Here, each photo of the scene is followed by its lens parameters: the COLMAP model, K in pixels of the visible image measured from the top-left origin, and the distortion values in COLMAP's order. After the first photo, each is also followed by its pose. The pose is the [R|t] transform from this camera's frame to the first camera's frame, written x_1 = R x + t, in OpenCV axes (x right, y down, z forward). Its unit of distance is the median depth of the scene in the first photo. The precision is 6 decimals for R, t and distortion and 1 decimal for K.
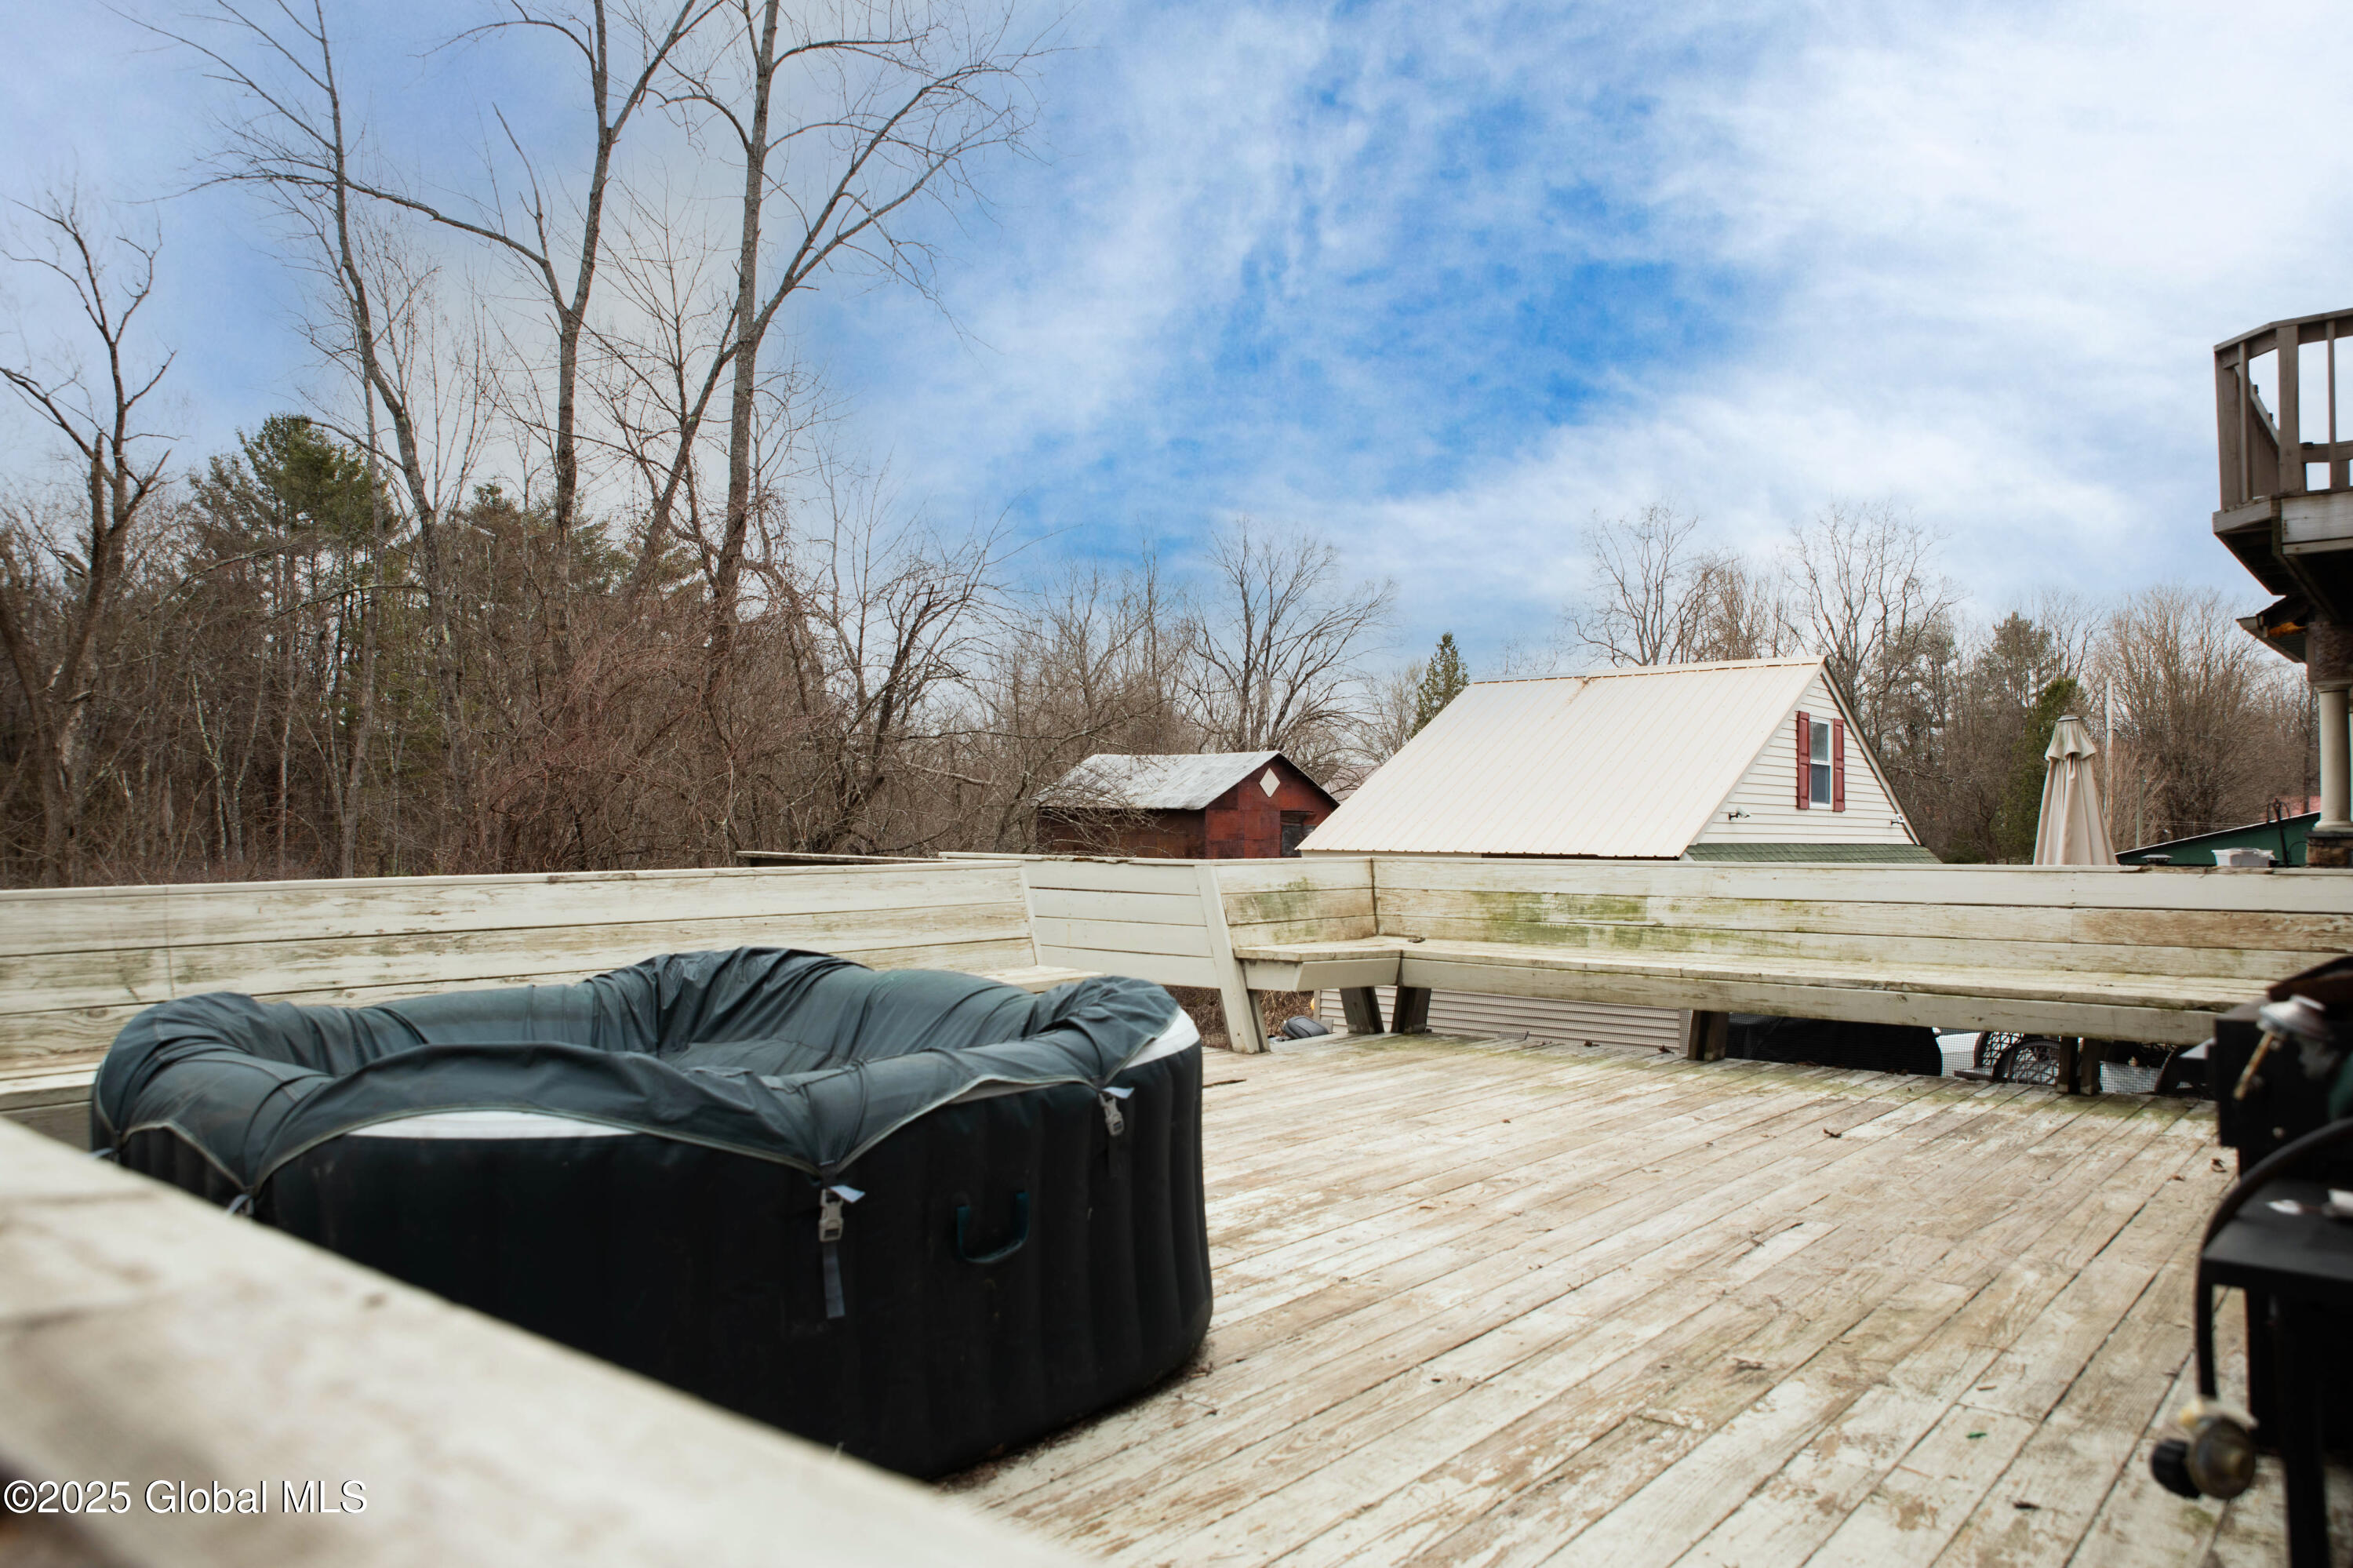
lens RADIAL K [[1618.9, 0, 1176.5], [0, 1618.9, 784.0], [0, 0, 1]] dist [-0.142220, 0.135902]
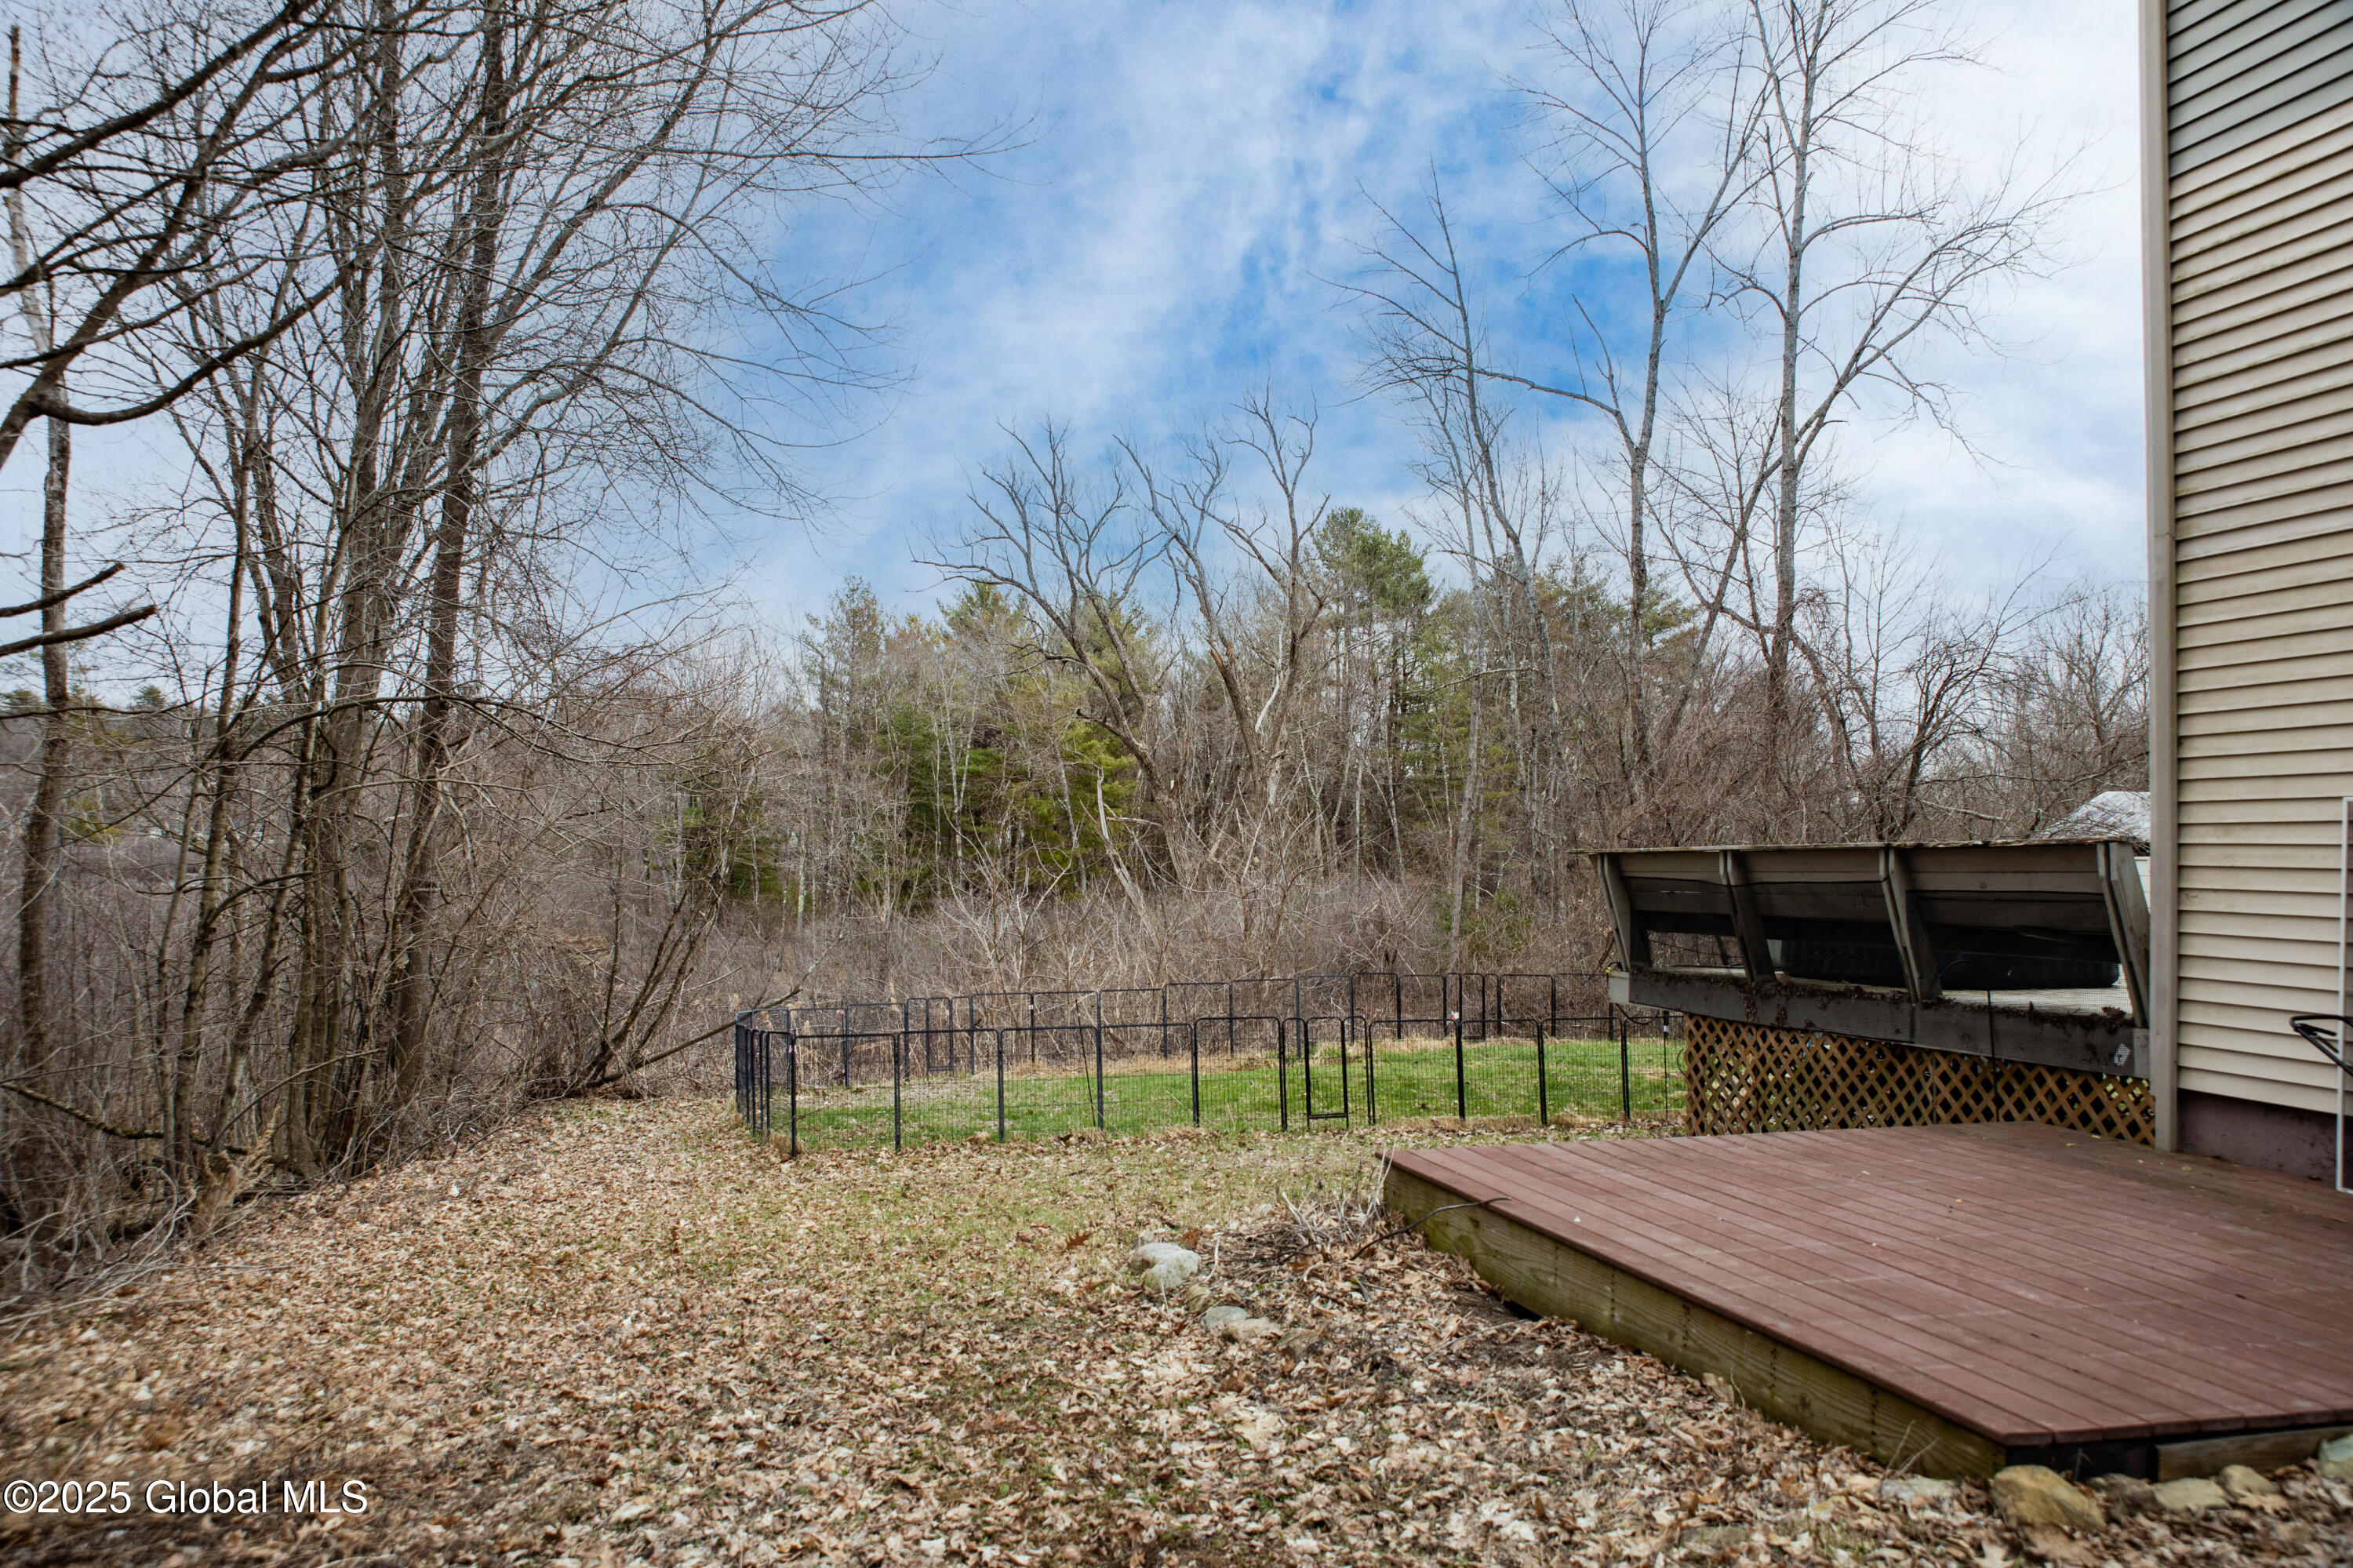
lens RADIAL K [[1618.9, 0, 1176.5], [0, 1618.9, 784.0], [0, 0, 1]] dist [-0.142220, 0.135902]
pose [[0.830800, -0.009017, -0.556498, 0.020626], [-0.003912, 0.999749, -0.022039, 0.002051], [0.556558, 0.020487, 0.830556, -0.274980]]
